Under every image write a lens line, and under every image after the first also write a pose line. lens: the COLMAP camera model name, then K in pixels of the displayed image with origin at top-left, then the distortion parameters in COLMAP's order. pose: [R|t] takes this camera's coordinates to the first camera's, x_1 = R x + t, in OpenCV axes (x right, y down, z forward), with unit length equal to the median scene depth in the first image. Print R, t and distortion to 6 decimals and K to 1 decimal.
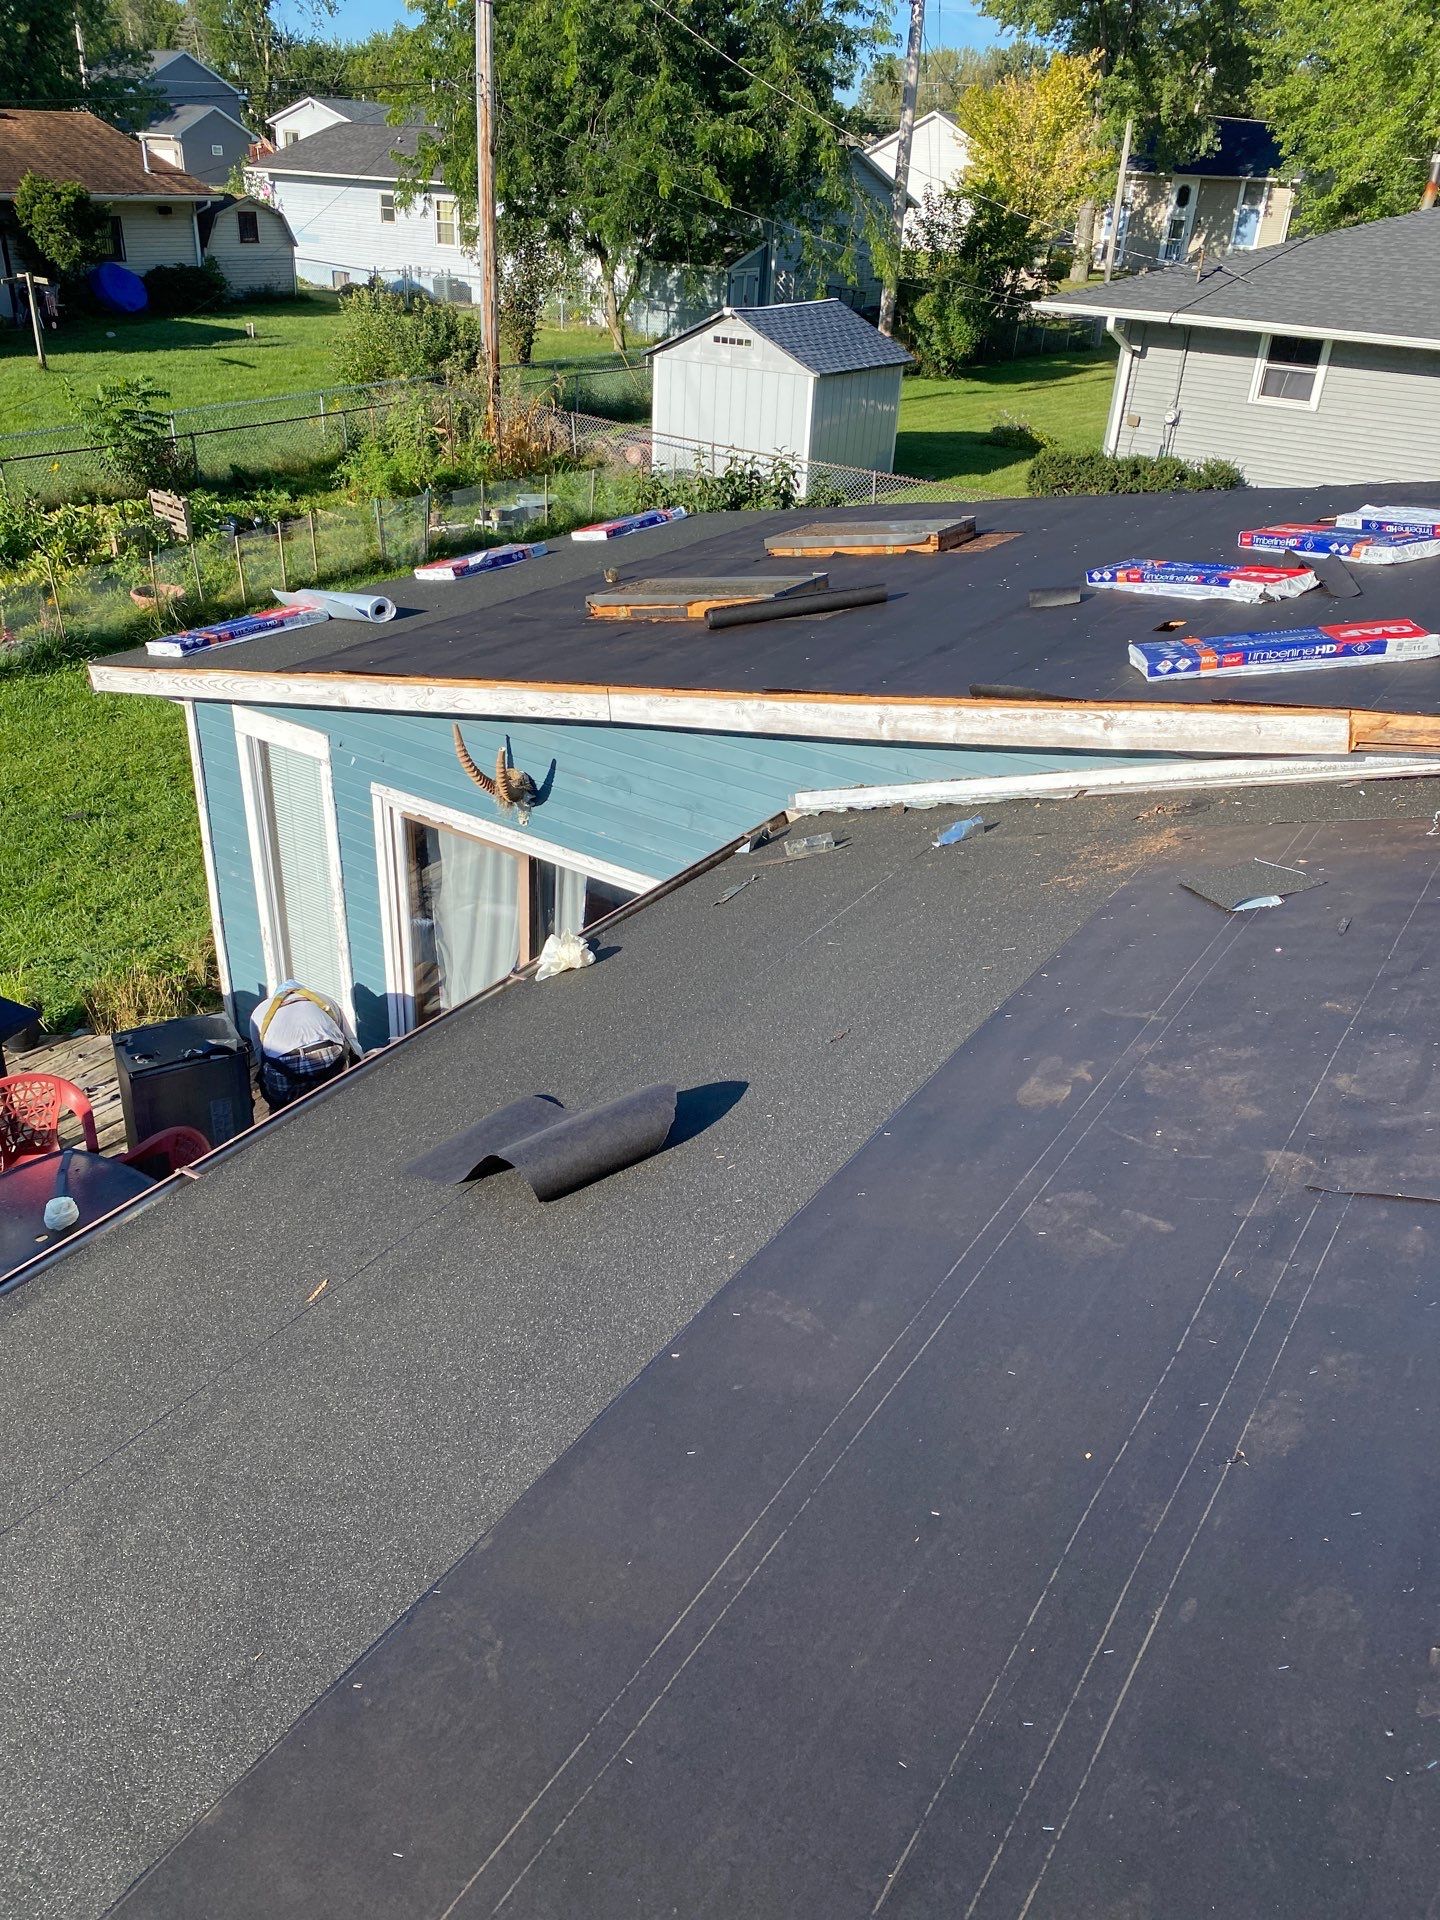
lens RADIAL K [[1437.7, 0, 720.0], [0, 1437.7, 960.0], [0, 0, 1]] dist [0.007577, -0.001867]
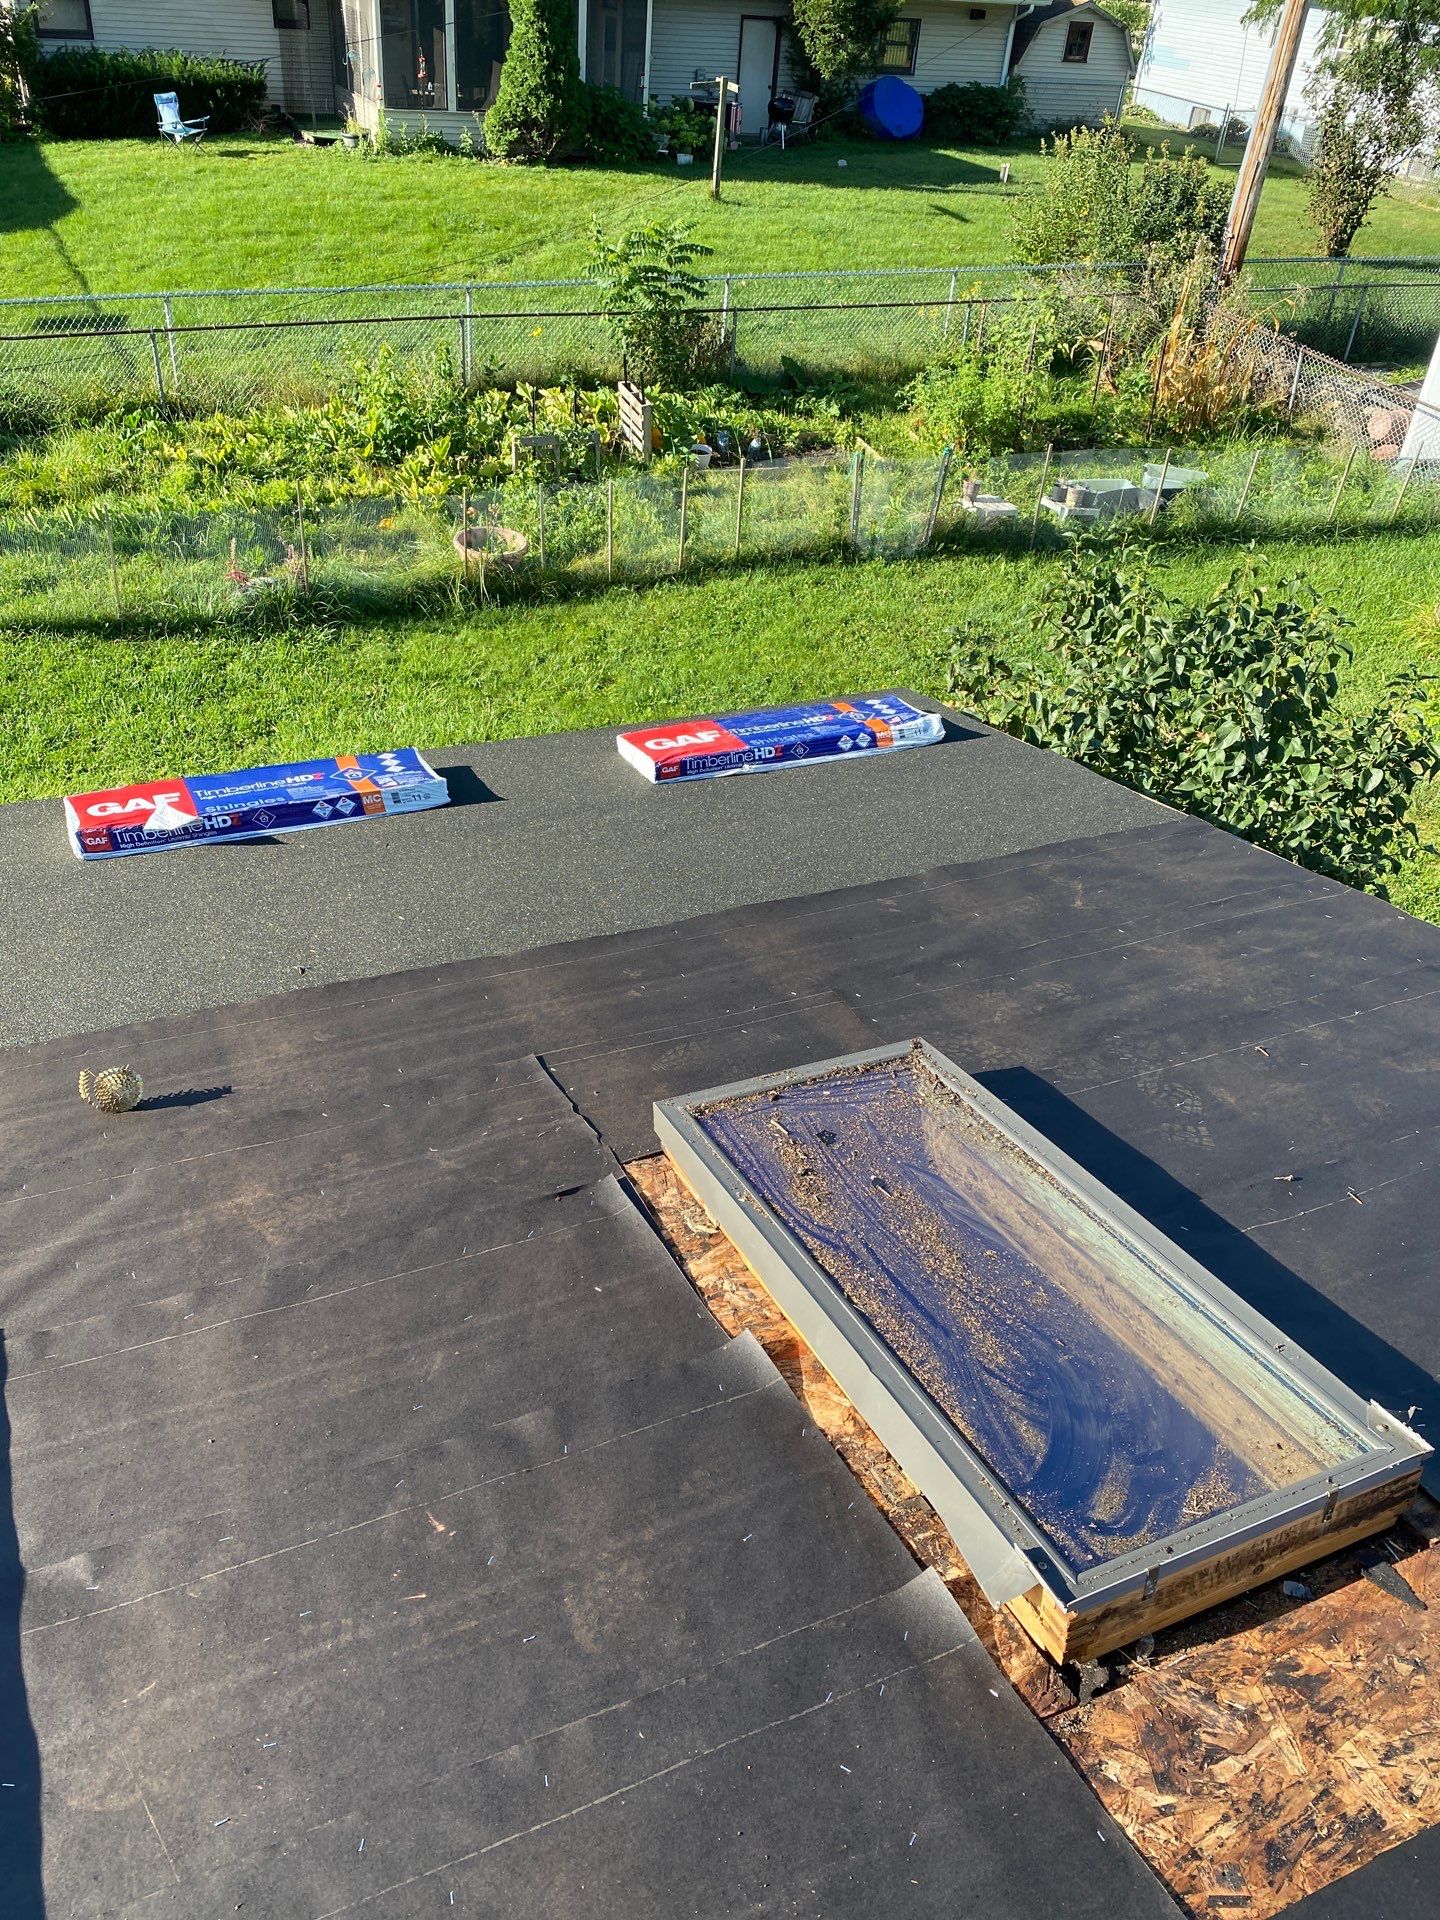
lens RADIAL K [[1437.7, 0, 720.0], [0, 1437.7, 960.0], [0, 0, 1]] dist [0.007577, -0.001867]
pose [[0.832823, 0.334312, -0.441181, 0.049175], [-0.293946, 0.942458, 0.159277, -0.114809], [0.469043, -0.002966, 0.883170, 0.235020]]
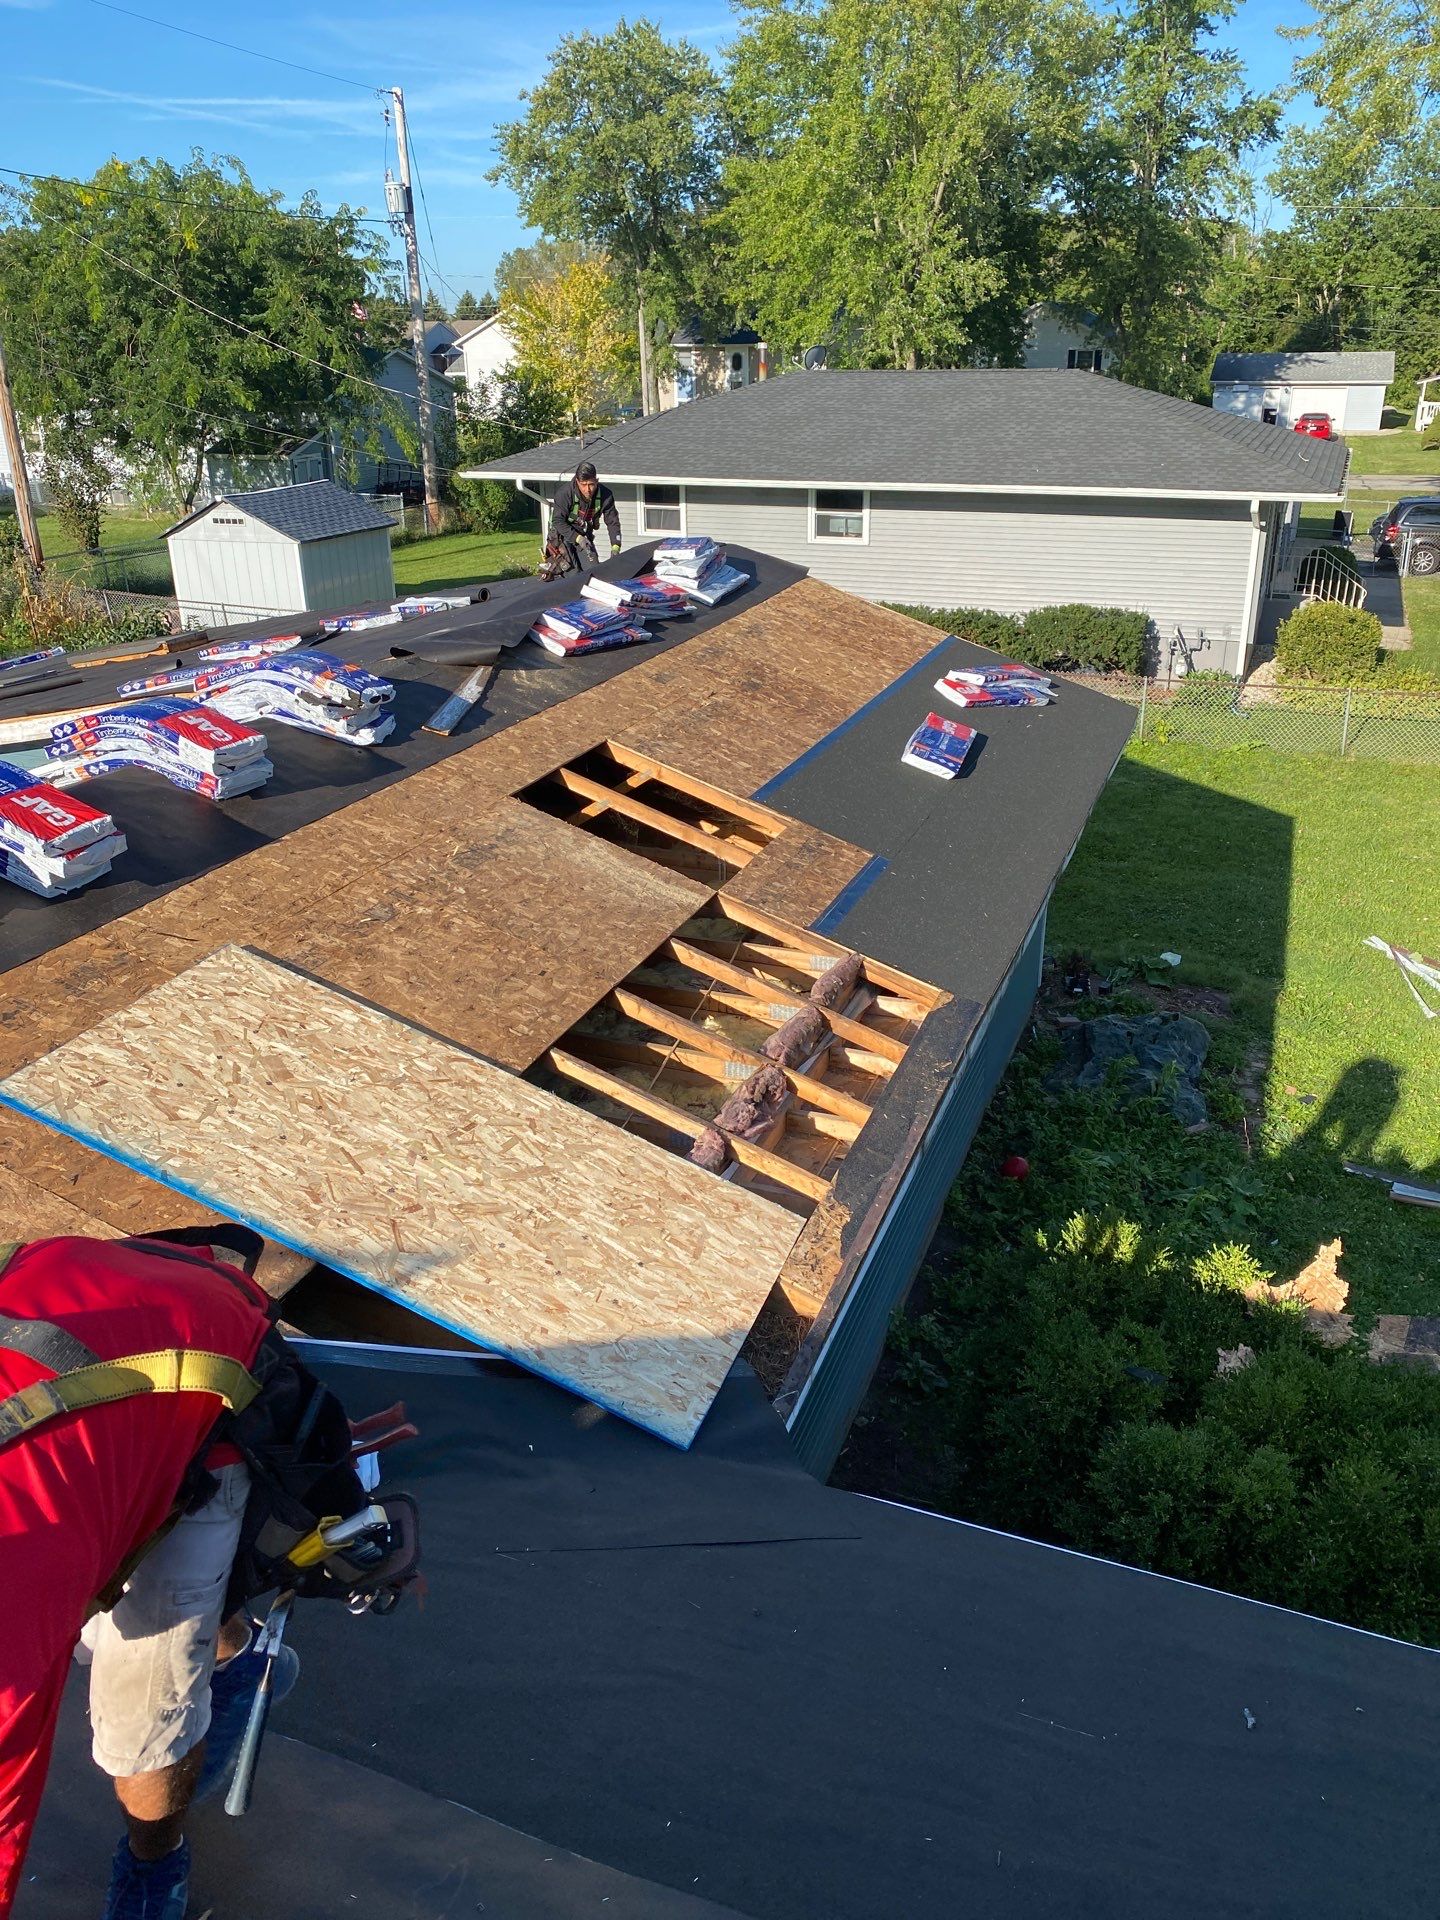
lens RADIAL K [[1465.8, 0, 726.4], [0, 1465.8, 896.3], [0, 0, 1]] dist [0.029690, 0.003993]
pose [[0.976162, -0.130185, 0.173668, 0.119901], [0.153363, 0.979914, -0.127467, 0.072912], [-0.153586, 0.151063, 0.976520, -0.163088]]
